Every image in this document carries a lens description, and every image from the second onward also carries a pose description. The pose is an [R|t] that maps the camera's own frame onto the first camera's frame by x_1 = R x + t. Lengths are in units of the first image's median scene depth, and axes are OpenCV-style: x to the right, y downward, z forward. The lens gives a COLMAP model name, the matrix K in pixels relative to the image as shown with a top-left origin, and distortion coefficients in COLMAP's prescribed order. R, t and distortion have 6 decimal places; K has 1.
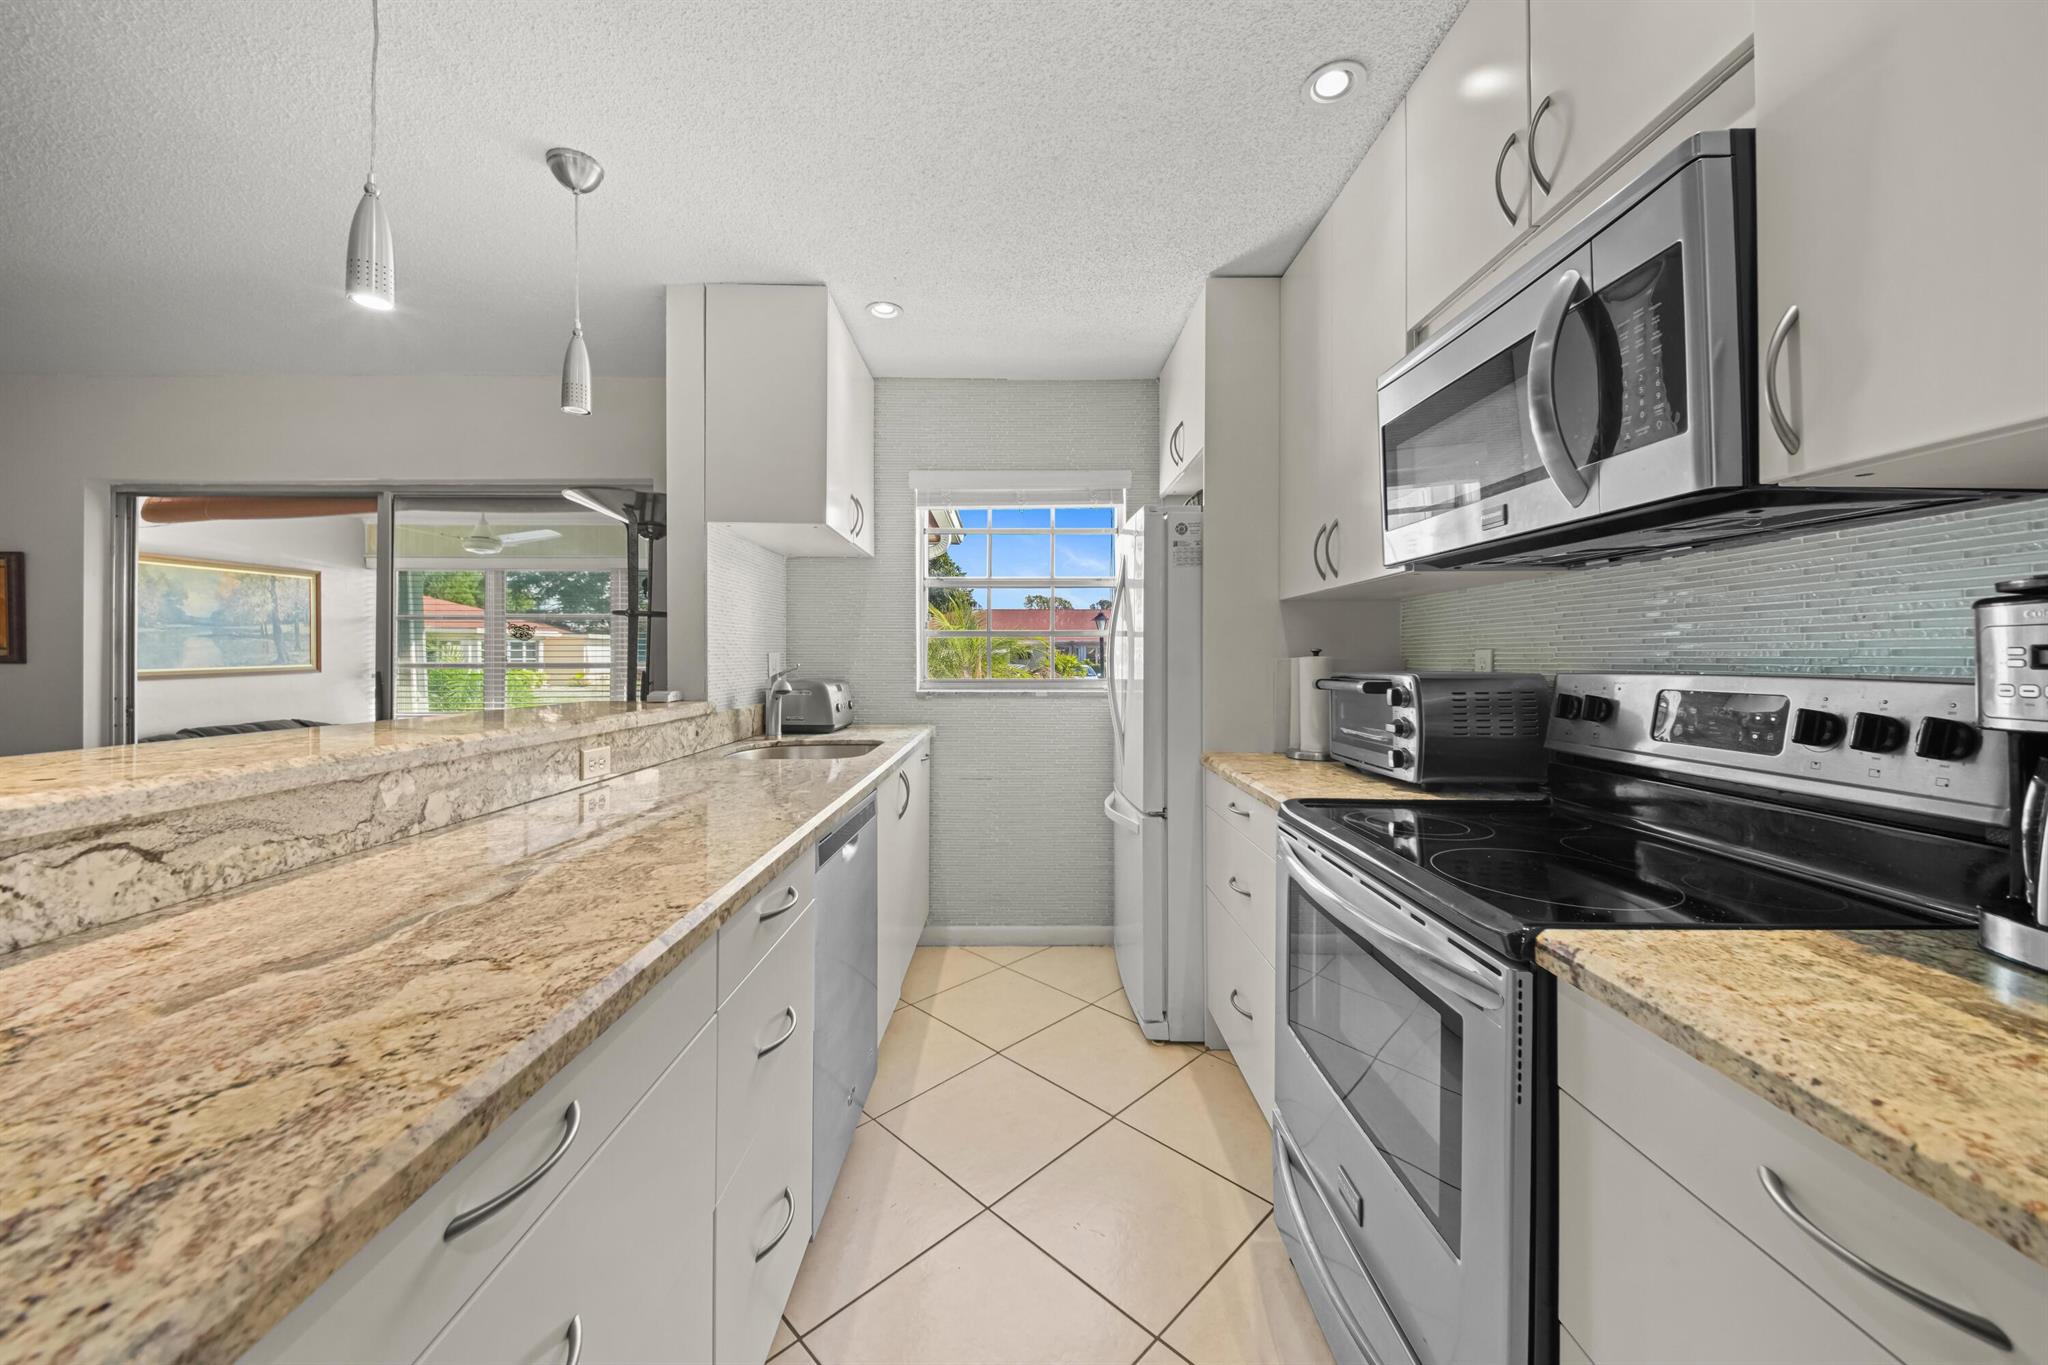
lens RADIAL K [[738.4, 0, 1018.5], [0, 738.4, 657.5], [0, 0, 1]] dist [0.020582, -0.010124]
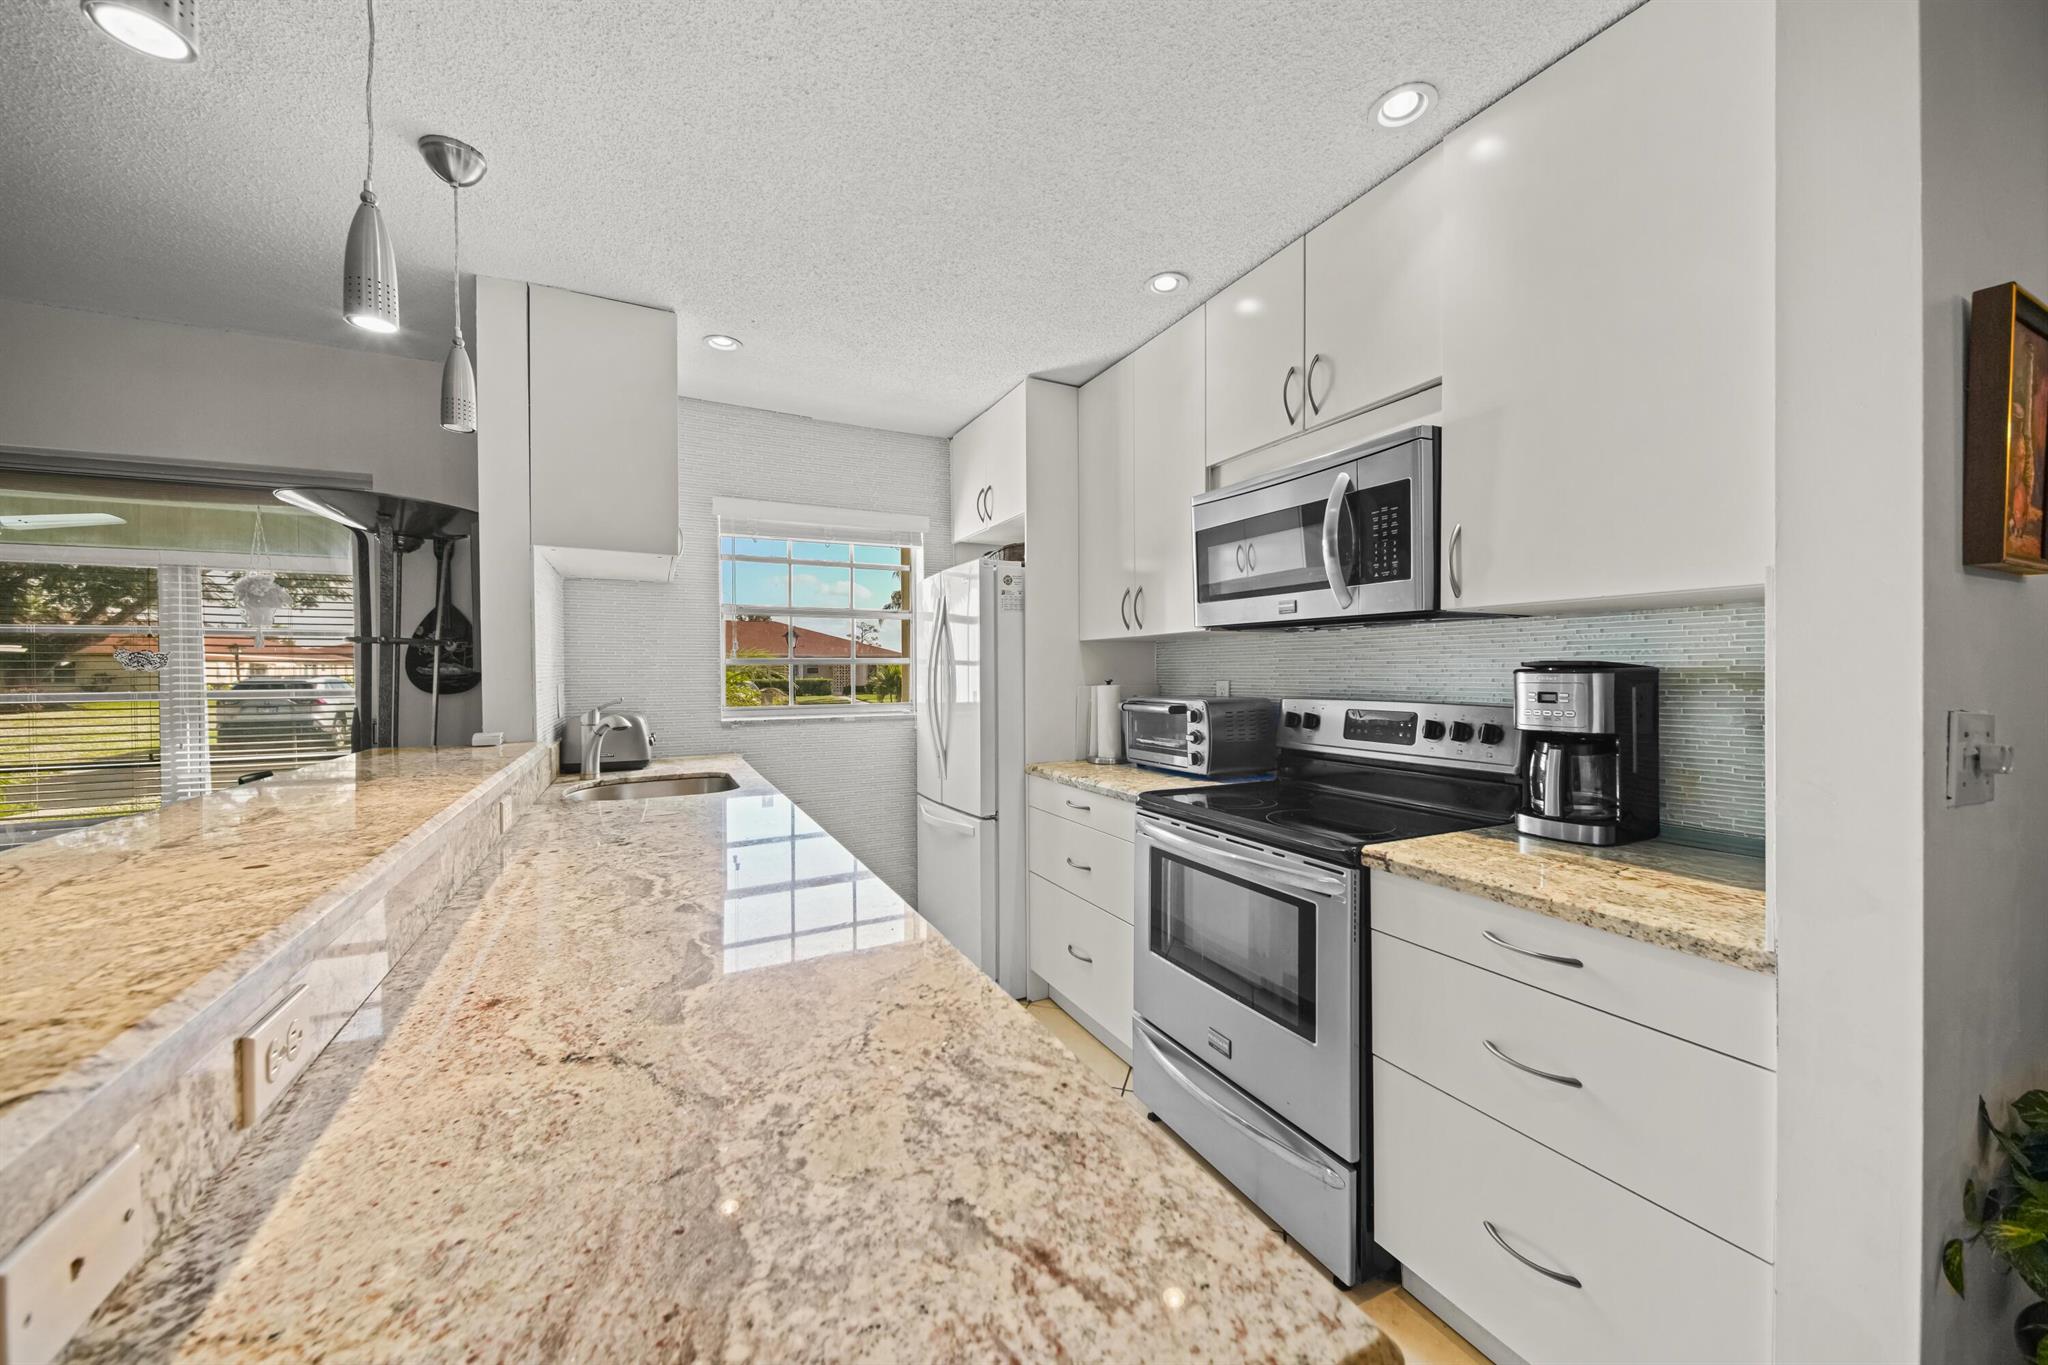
lens RADIAL K [[738.6, 0, 1018.5], [0, 738.6, 679.1], [0, 0, 1]] dist [0.024979, -0.008371]
pose [[0.894755, -0.010809, 0.446426, -0.459000], [0.005812, 0.999904, 0.012560, -0.040944], [-0.446519, -0.008643, 0.894733, -0.139002]]
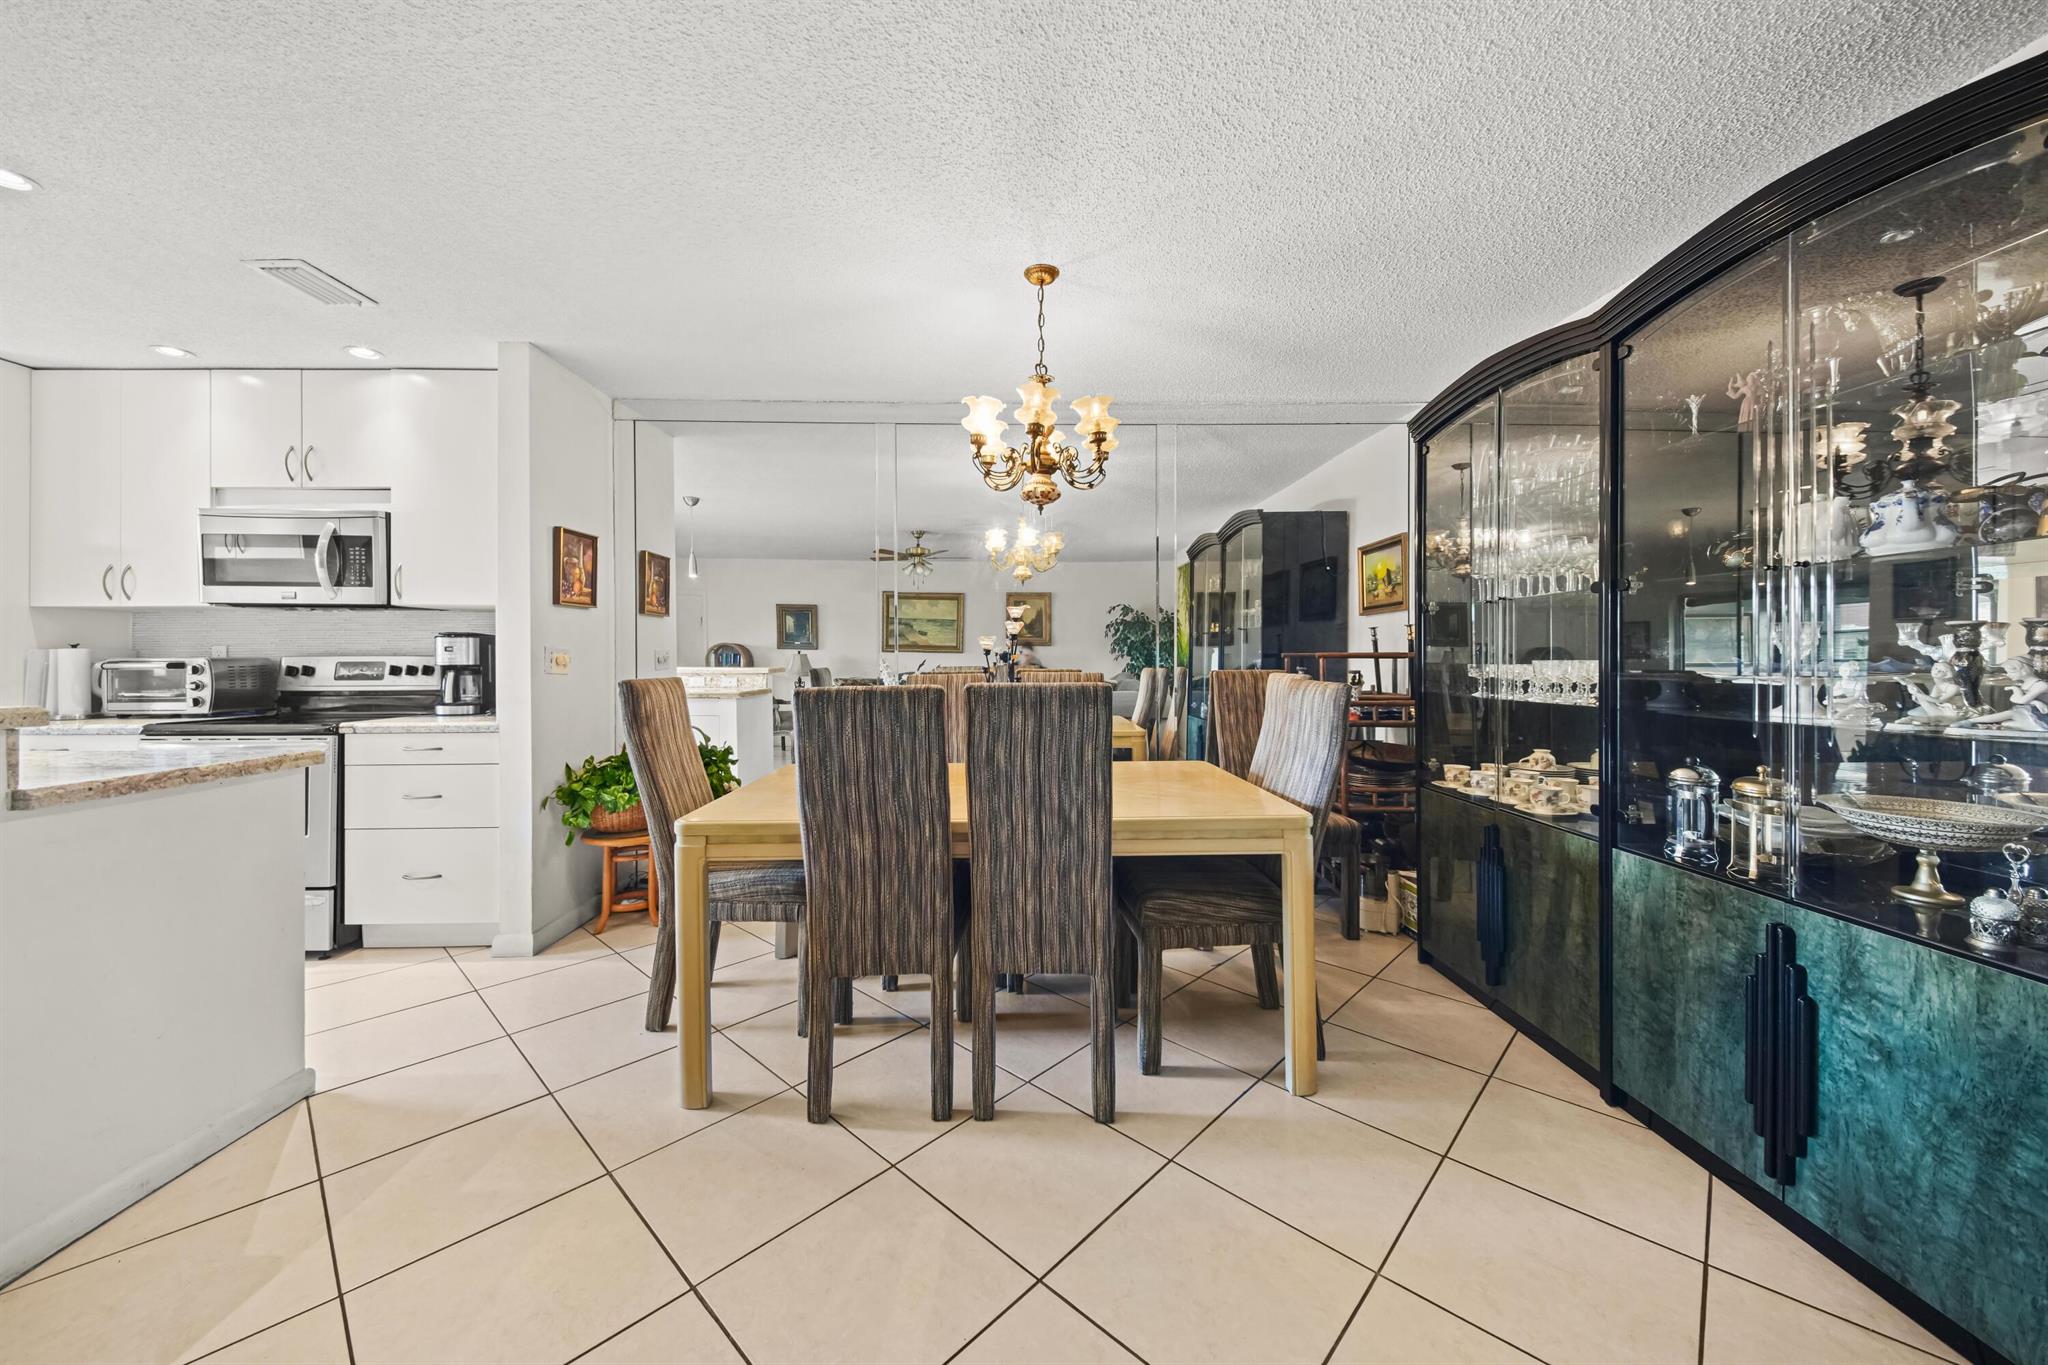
lens RADIAL K [[738.4, 0, 1018.5], [0, 738.4, 657.5], [0, 0, 1]] dist [0.020582, -0.010124]
pose [[-0.028725, 0.000867, 0.999587, -1.549516], [0.001091, 0.999999, -0.000836, 0.027400], [-0.999587, 0.001067, -0.028726, -1.121048]]
